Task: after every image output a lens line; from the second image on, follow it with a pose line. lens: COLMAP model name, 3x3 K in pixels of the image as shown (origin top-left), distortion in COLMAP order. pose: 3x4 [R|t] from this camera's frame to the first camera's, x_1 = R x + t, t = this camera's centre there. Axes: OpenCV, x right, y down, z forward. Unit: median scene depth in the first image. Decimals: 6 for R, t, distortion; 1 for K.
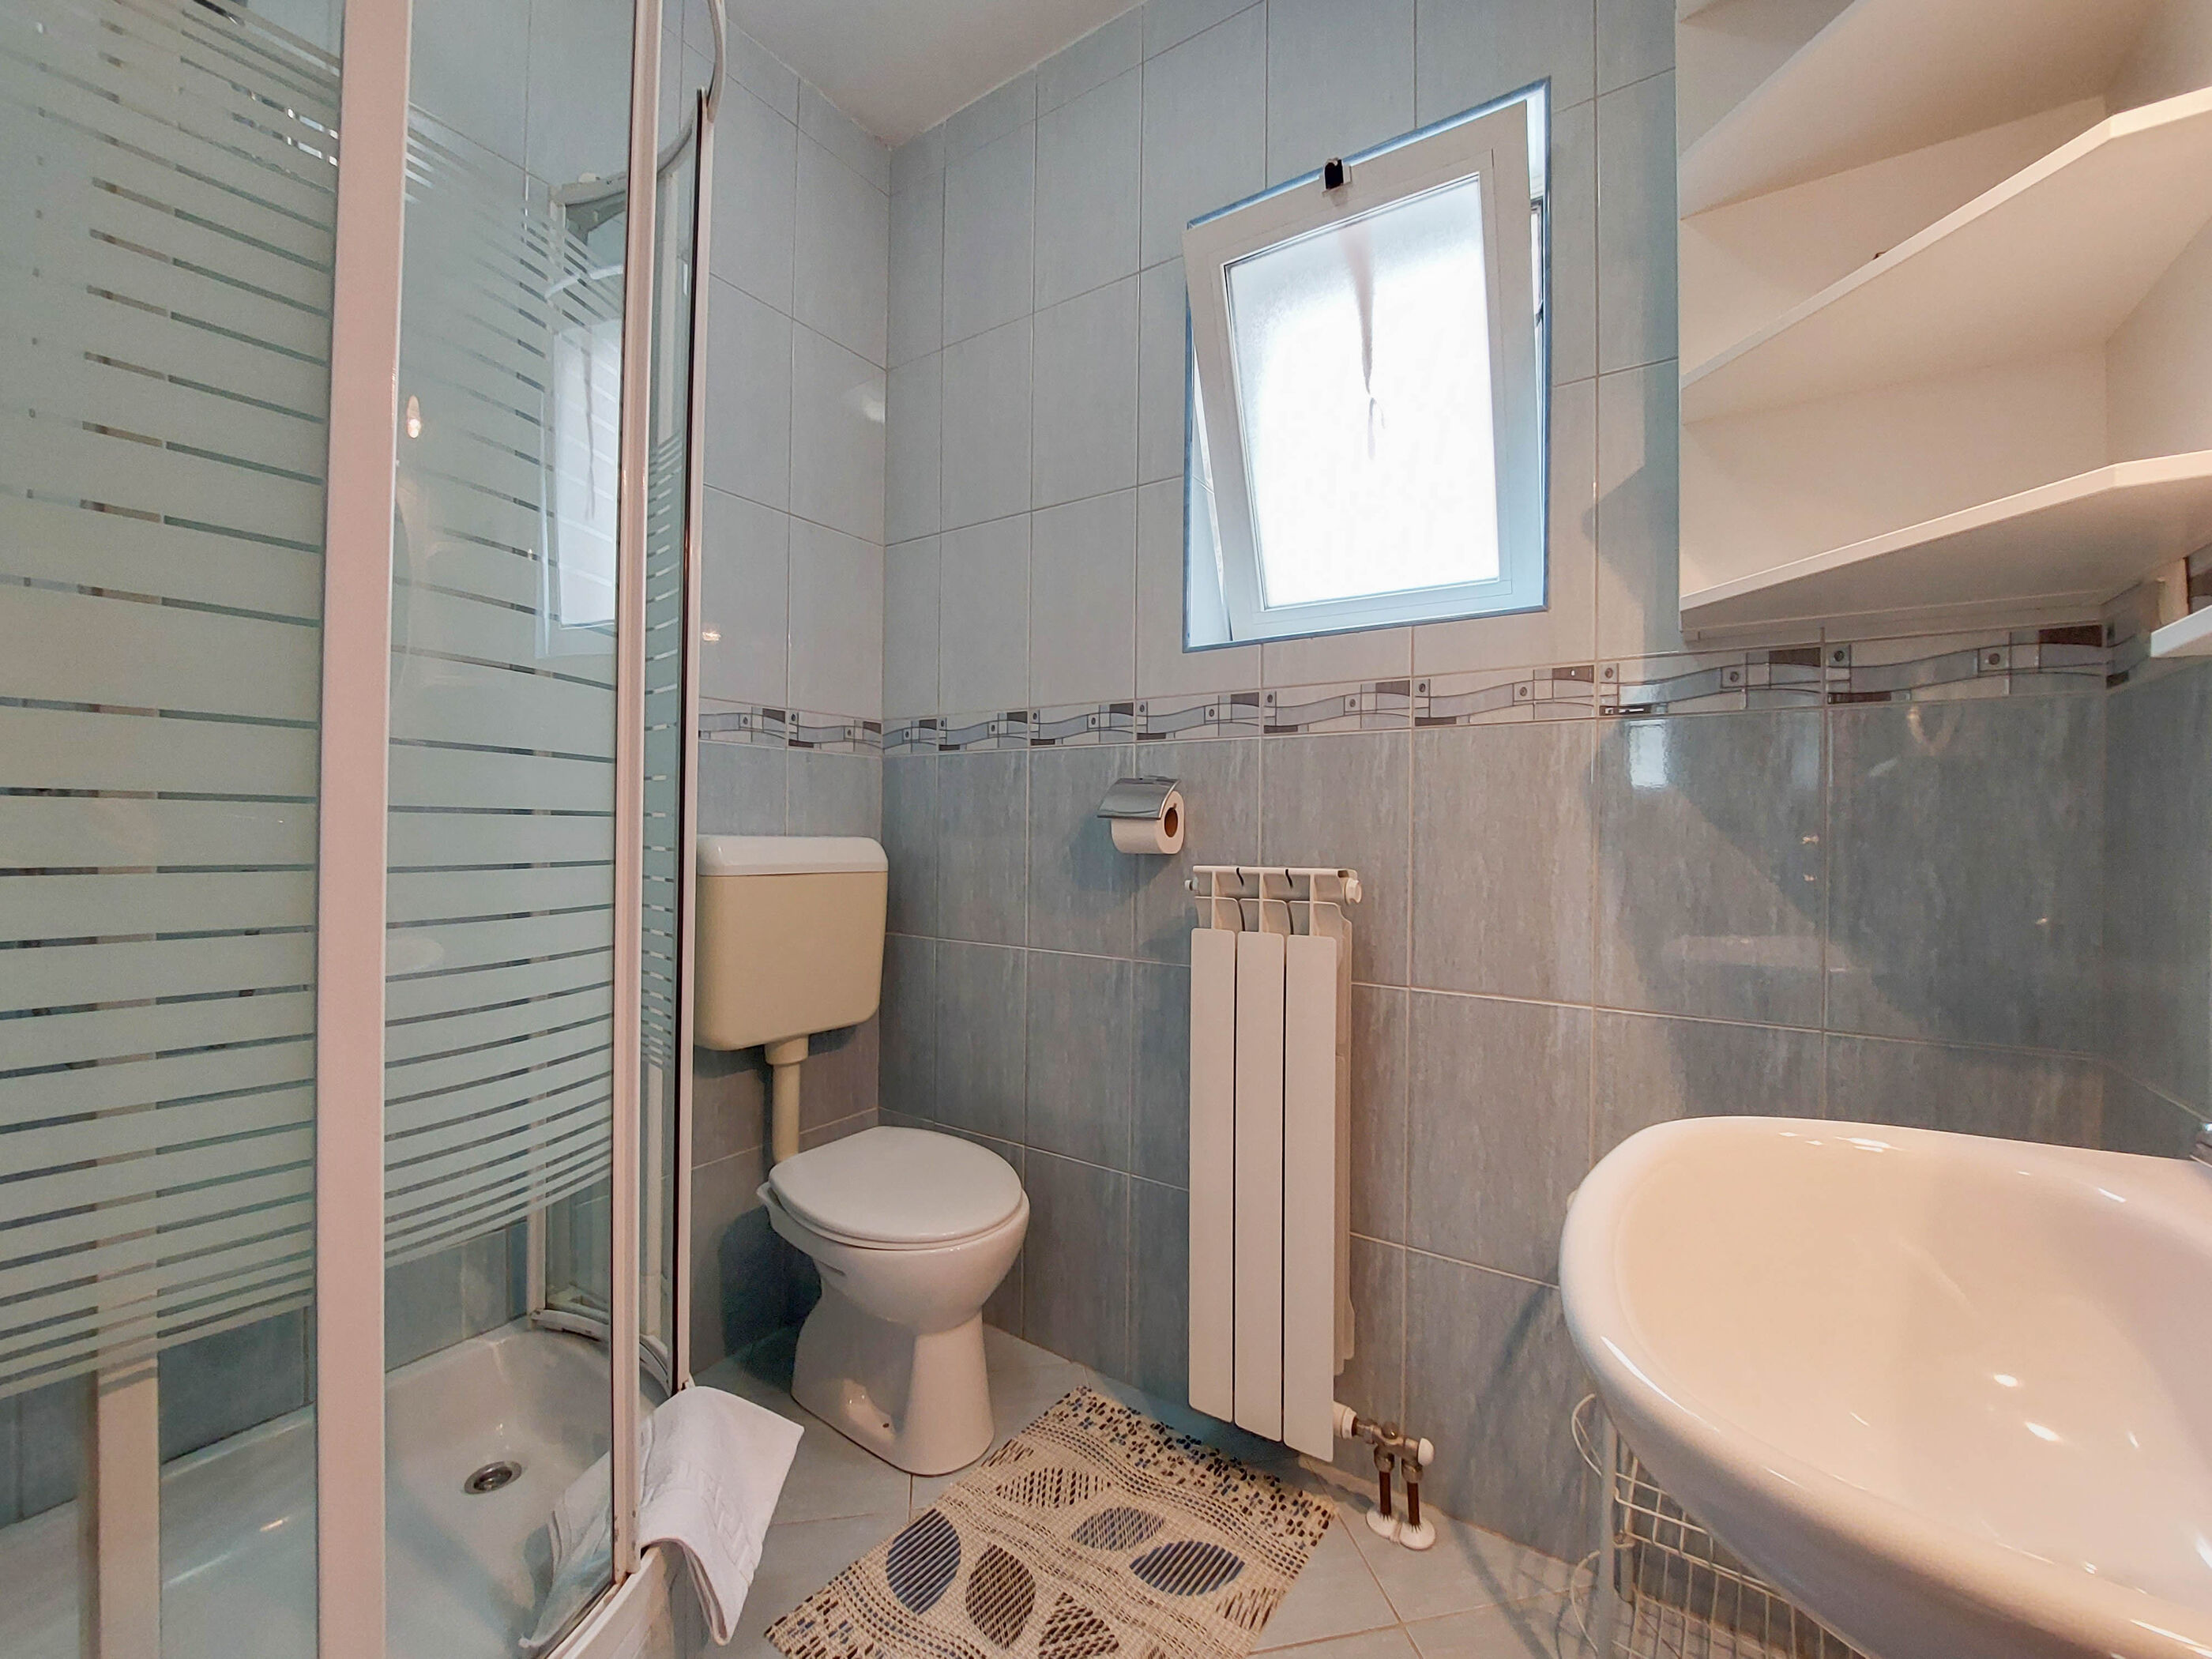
lens RADIAL K [[884.4, 0, 1112.9], [0, 884.4, 830.2], [0, 0, 1]] dist [-0.010681, -0.003540]
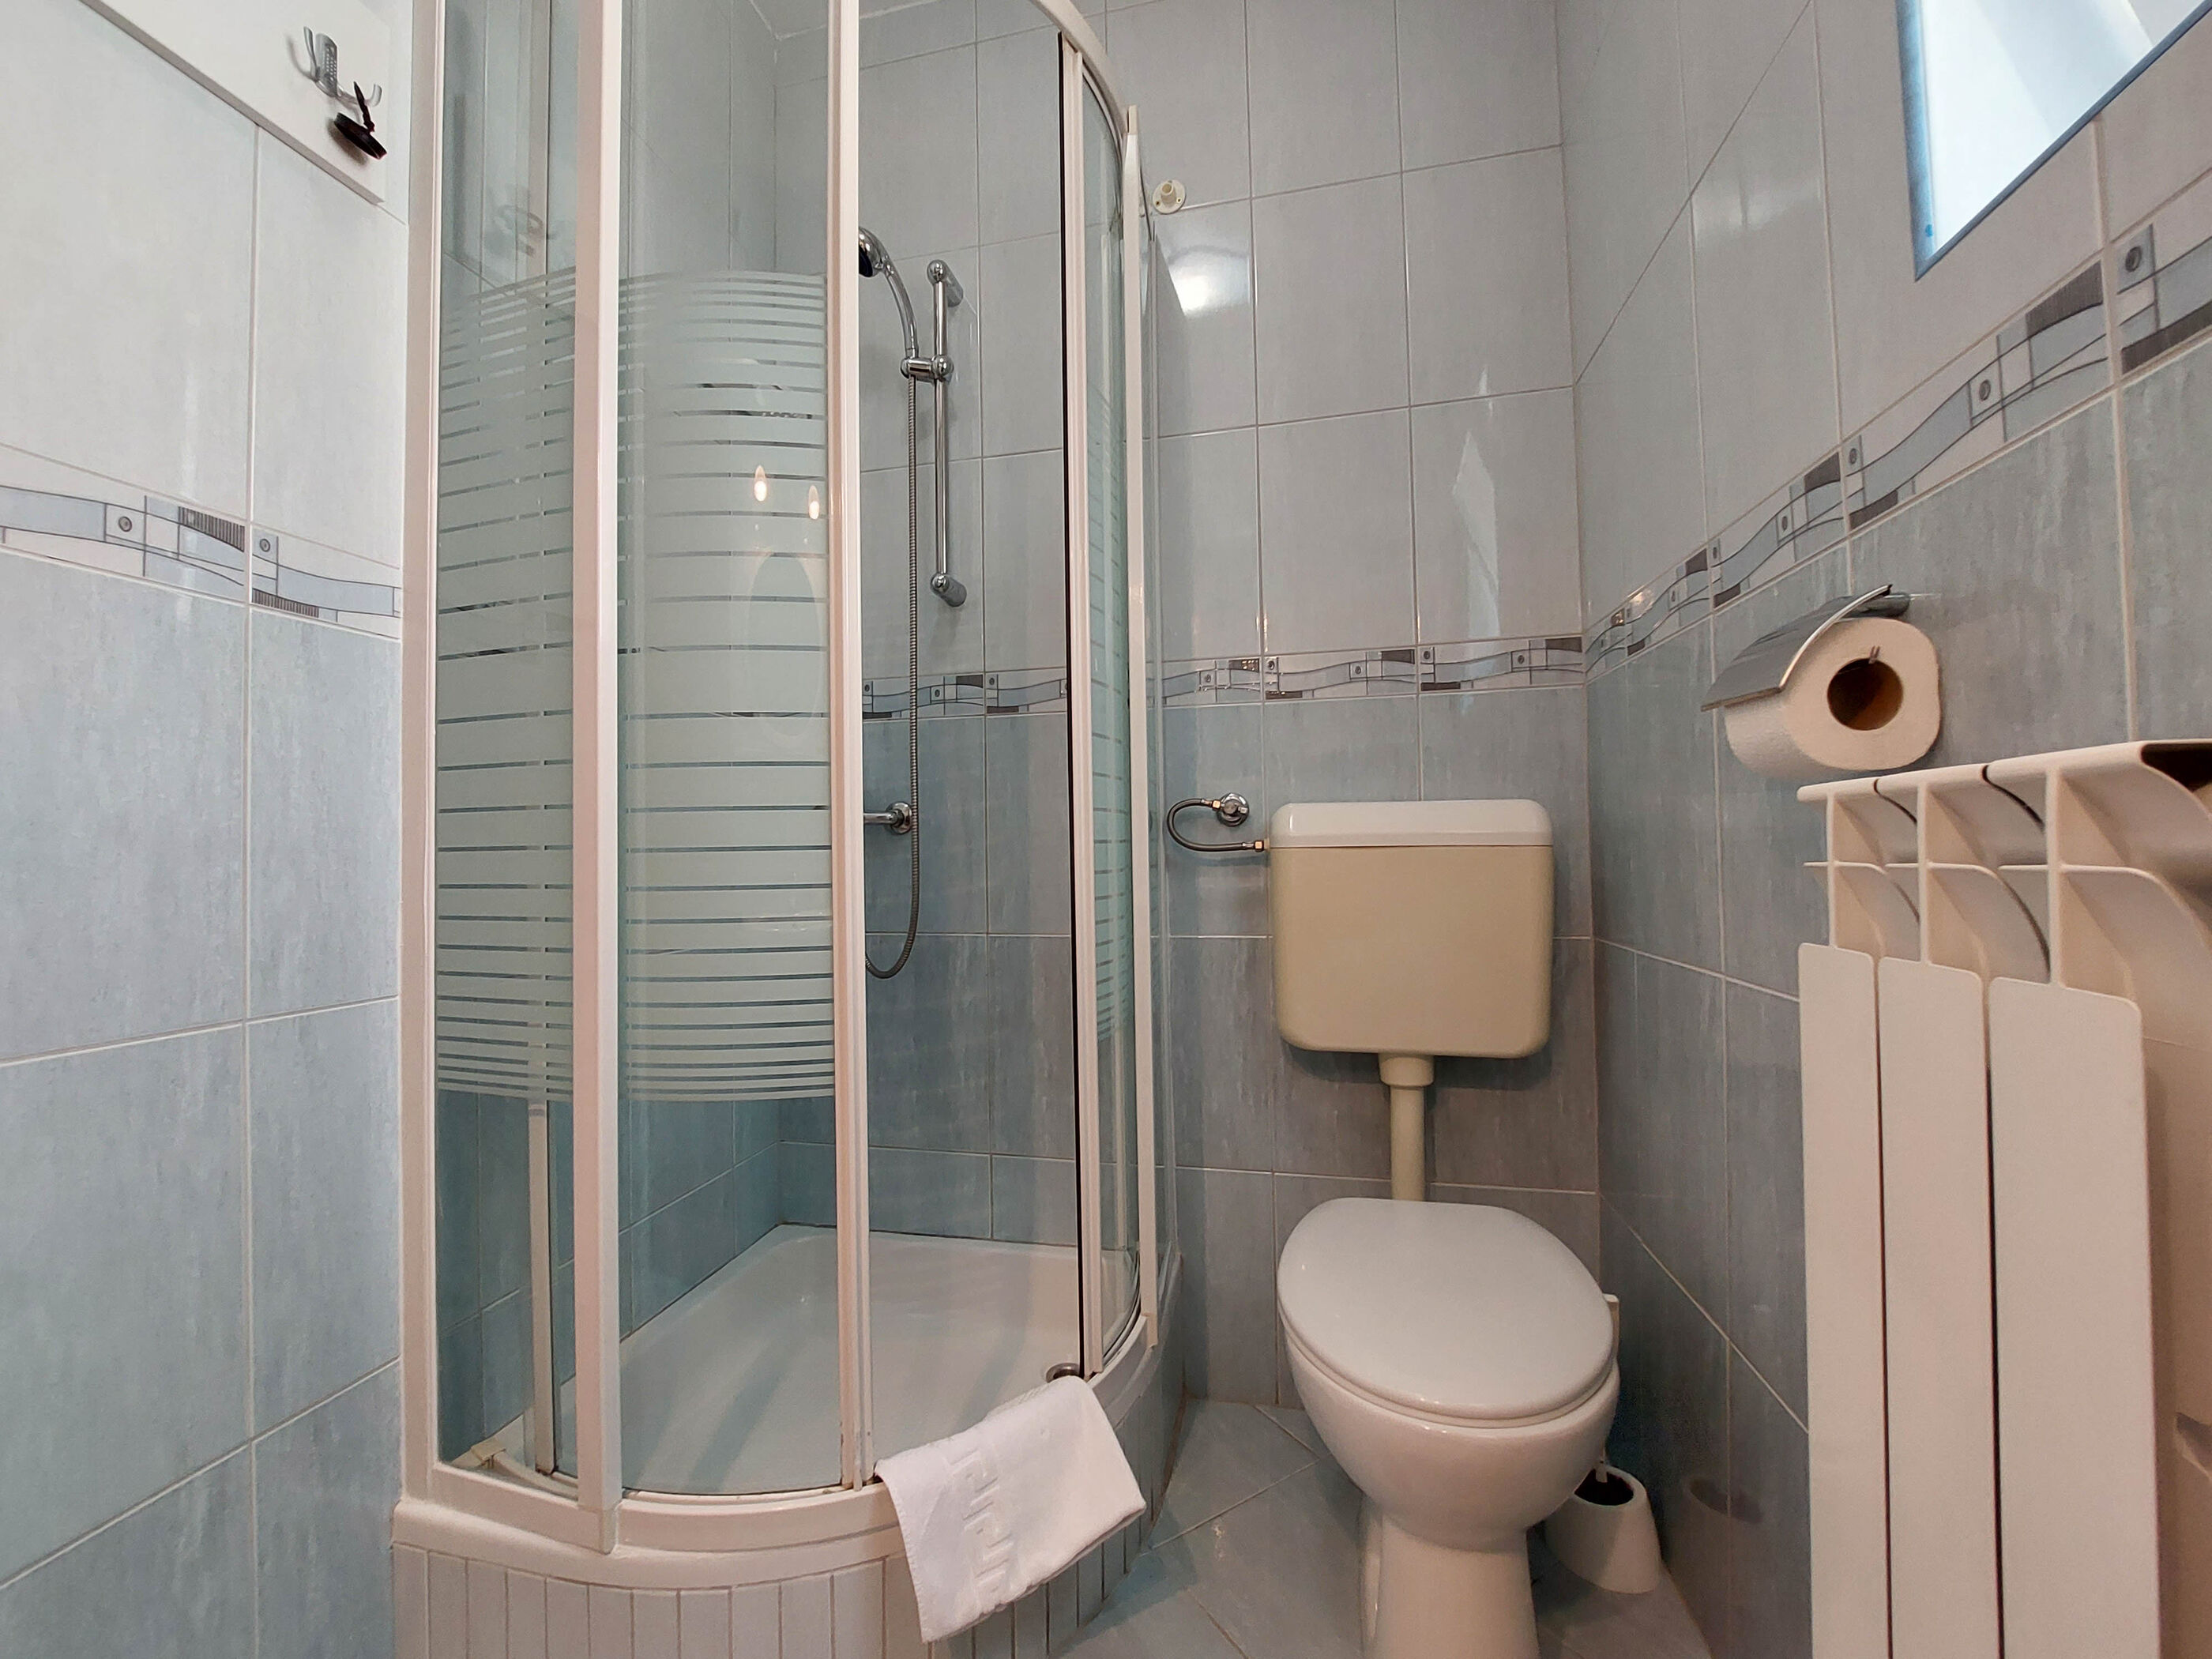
lens RADIAL K [[884.4, 0, 1112.9], [0, 884.4, 830.2], [0, 0, 1]] dist [-0.010681, -0.003540]
pose [[0.354423, -0.041518, -0.934163, 0.312928], [0.021362, 0.999113, -0.036300, 0.060965], [0.934841, -0.007090, 0.354995, 0.506463]]
